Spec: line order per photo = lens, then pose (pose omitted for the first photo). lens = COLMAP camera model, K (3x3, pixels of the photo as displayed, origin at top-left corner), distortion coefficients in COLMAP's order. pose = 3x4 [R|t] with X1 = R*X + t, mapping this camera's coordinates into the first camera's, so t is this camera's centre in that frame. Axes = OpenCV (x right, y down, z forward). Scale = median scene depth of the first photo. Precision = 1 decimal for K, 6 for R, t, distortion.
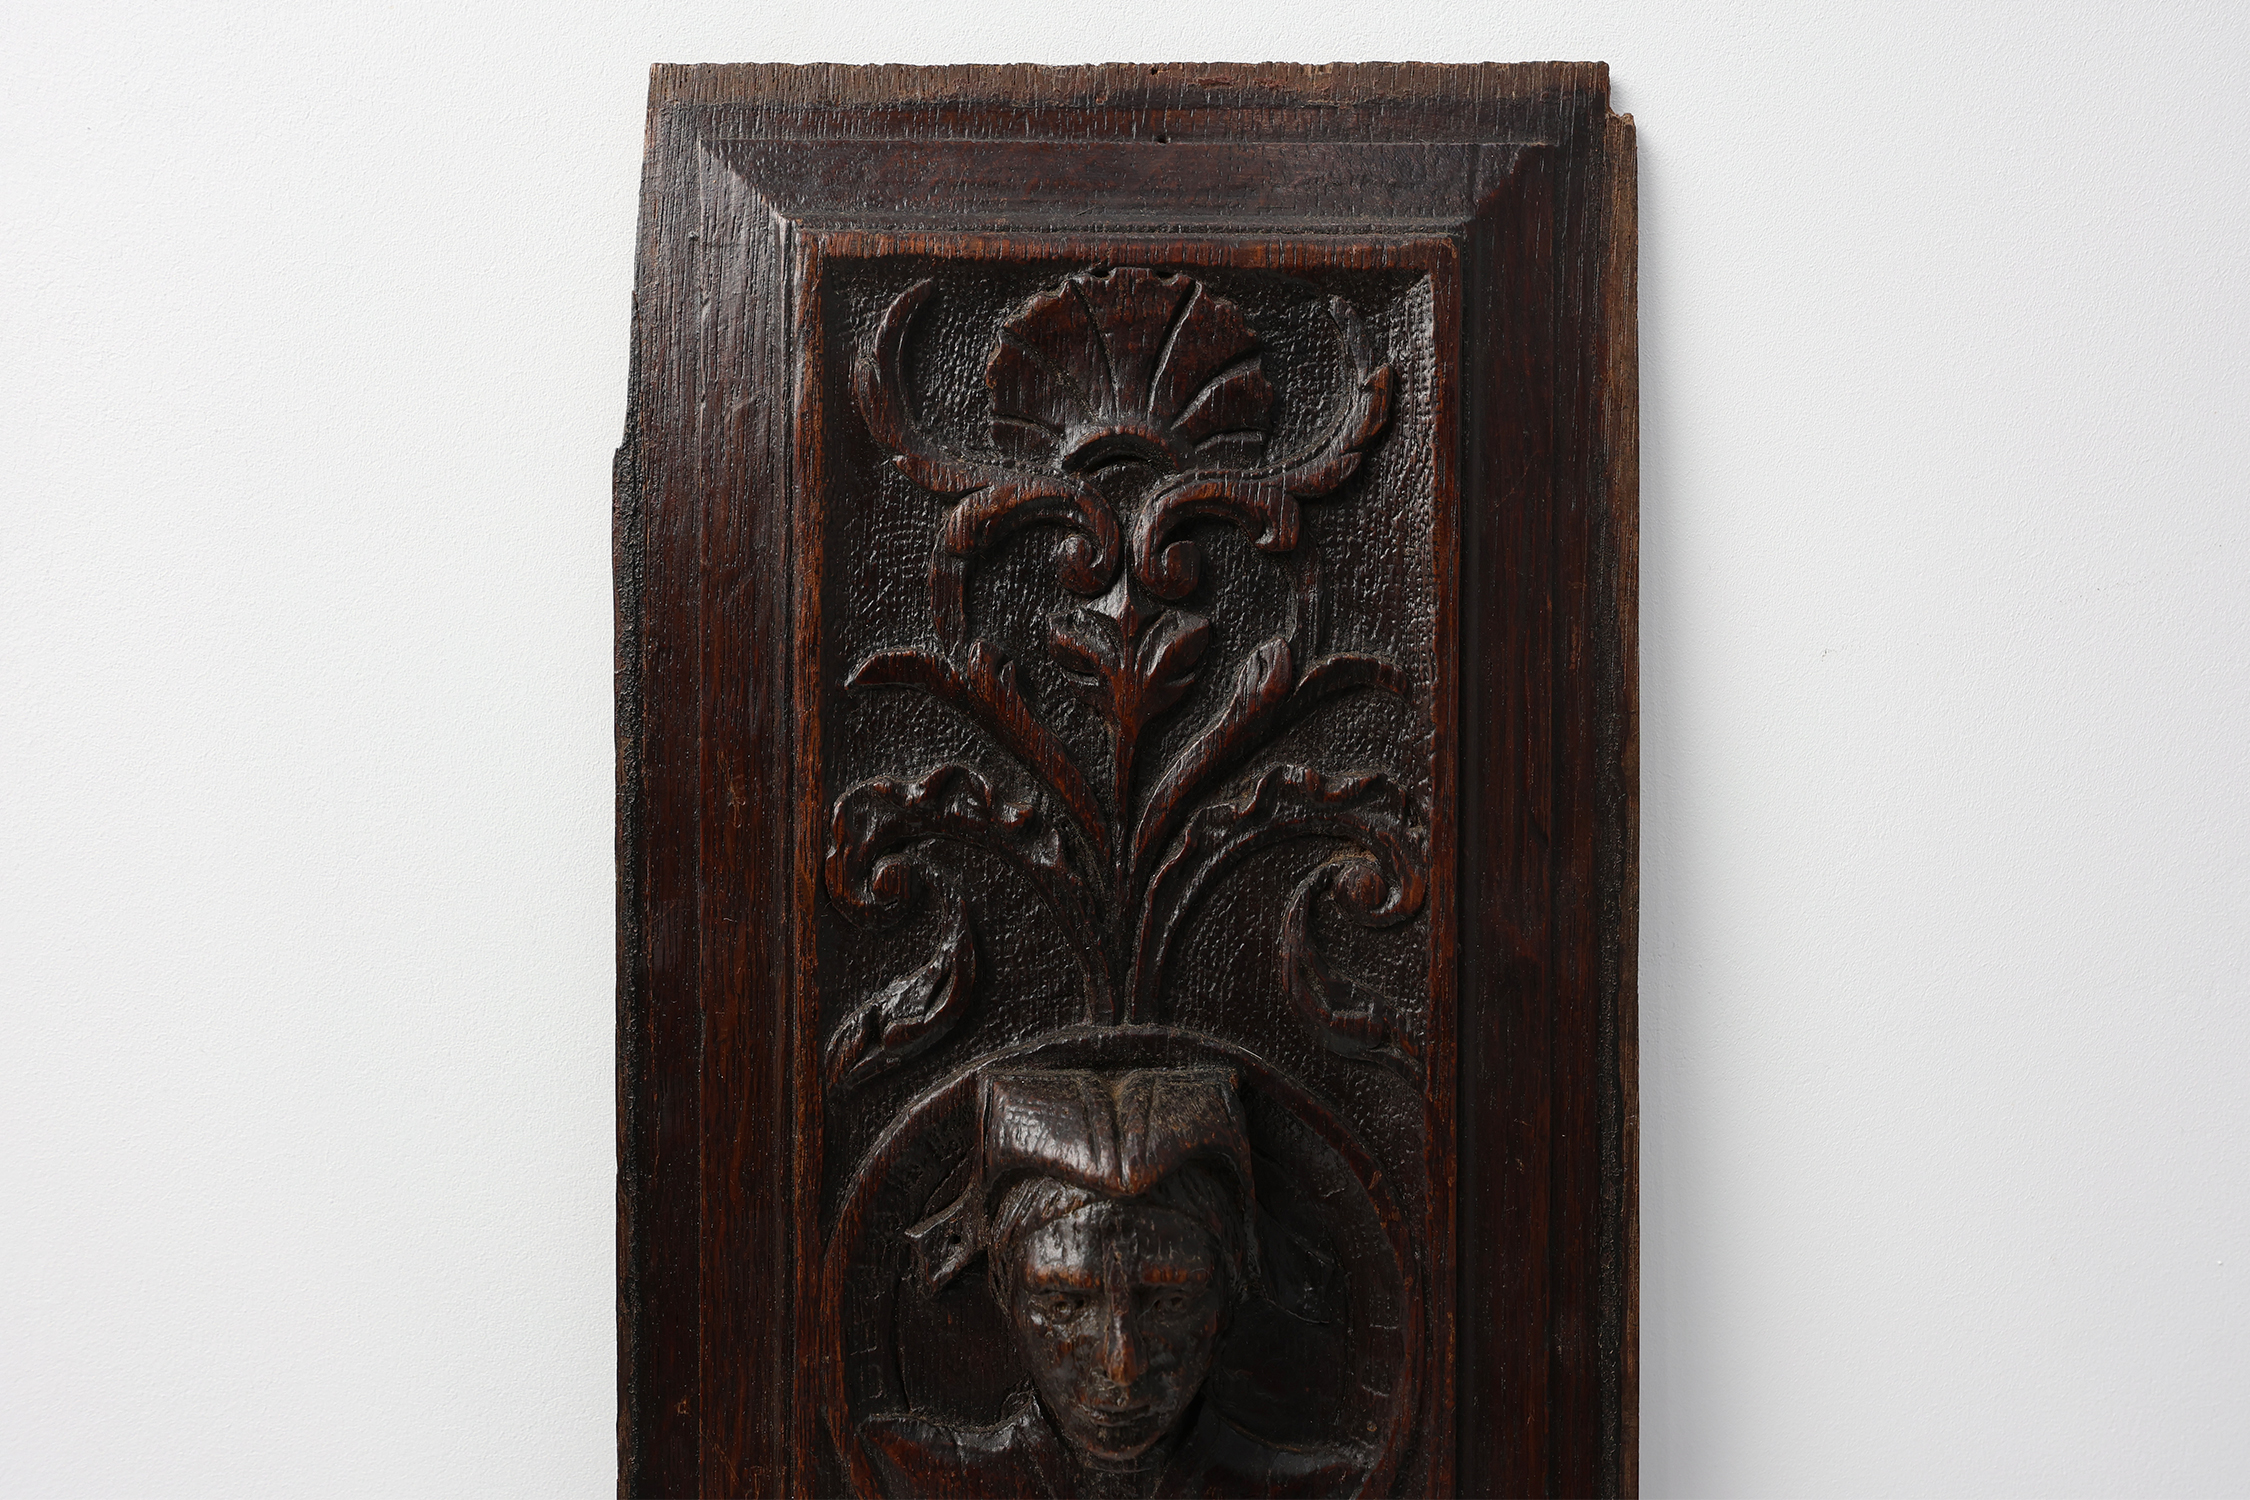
lens RADIAL K [[1463.2, 0, 1160.0], [0, 1463.2, 745.0], [0, 0, 1]] dist [0.002844, -0.002286]
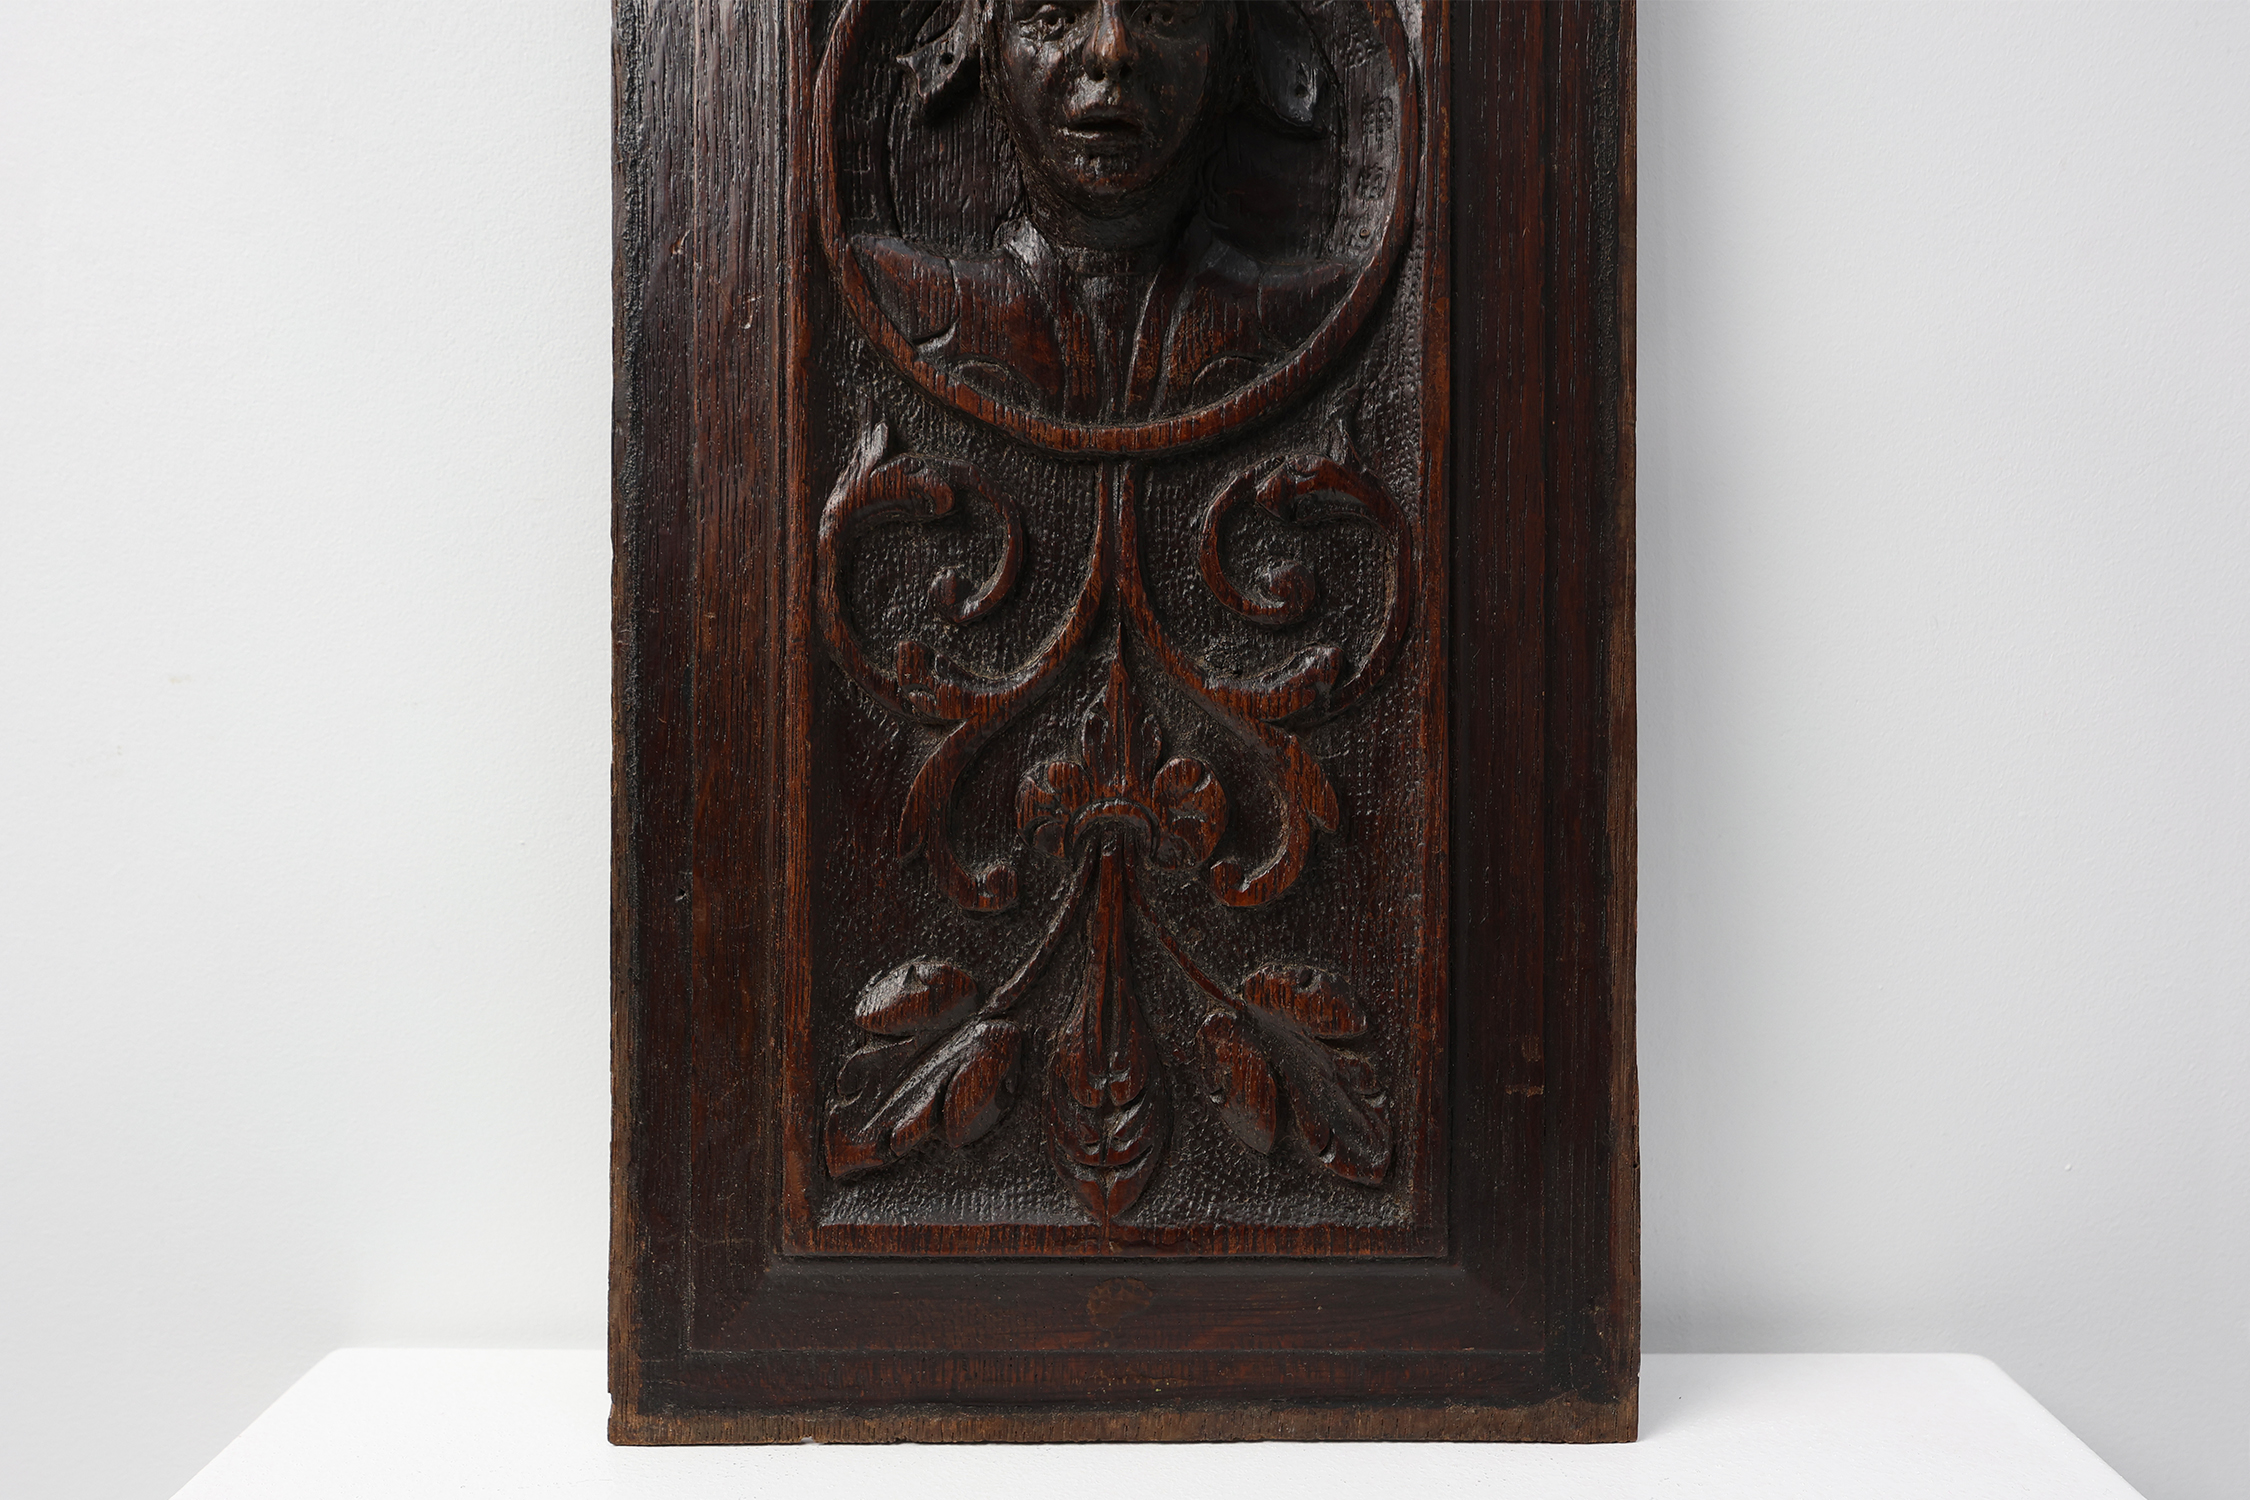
lens RADIAL K [[1484.8, 0, 1125.0], [0, 1484.8, 750.0], [0, 0, 1]] dist [0.000091, -0.002646]
pose [[0.999684, -0.003082, -0.024958, 0.005506], [0.003170, 0.999989, 0.003497, 0.796880], [0.024947, -0.003575, 0.999682, -0.011460]]
